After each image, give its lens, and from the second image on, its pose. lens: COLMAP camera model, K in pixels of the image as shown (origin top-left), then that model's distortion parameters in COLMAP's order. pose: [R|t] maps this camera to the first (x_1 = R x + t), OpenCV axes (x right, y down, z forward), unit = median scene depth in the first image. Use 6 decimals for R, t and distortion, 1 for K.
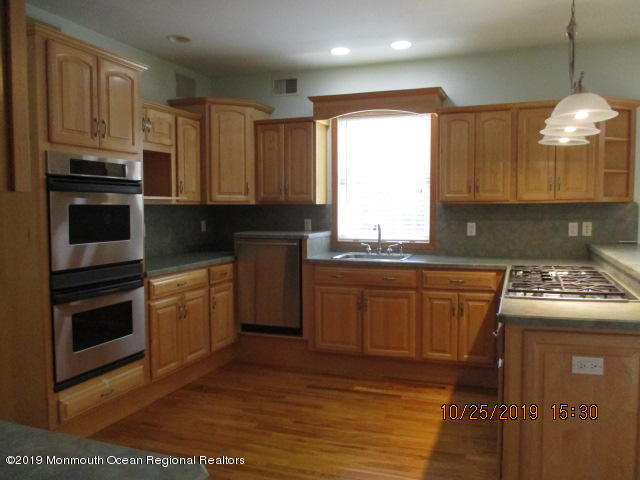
lens RADIAL K [[550.7, 0, 322.1], [0, 550.7, 242.6], [0, 0, 1]] dist [-0.006971, -0.004783]
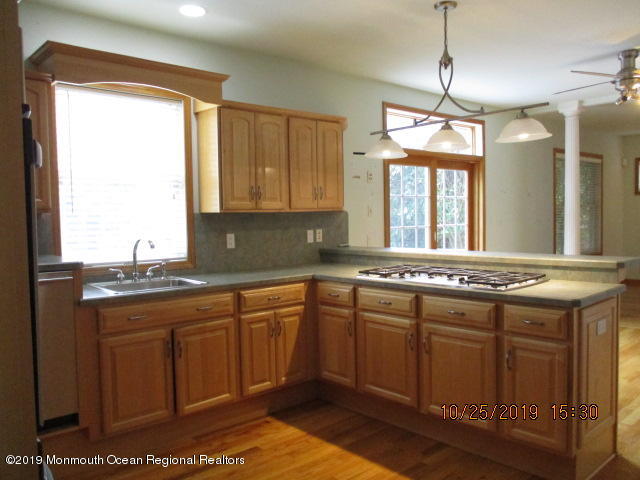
lens RADIAL K [[550.7, 0, 322.1], [0, 550.7, 242.6], [0, 0, 1]] dist [-0.006971, -0.004783]
pose [[0.452729, -0.046269, 0.890447, -0.492768], [0.072170, 0.997278, 0.015127, -0.026632], [-0.888723, 0.057415, 0.454836, 0.496520]]
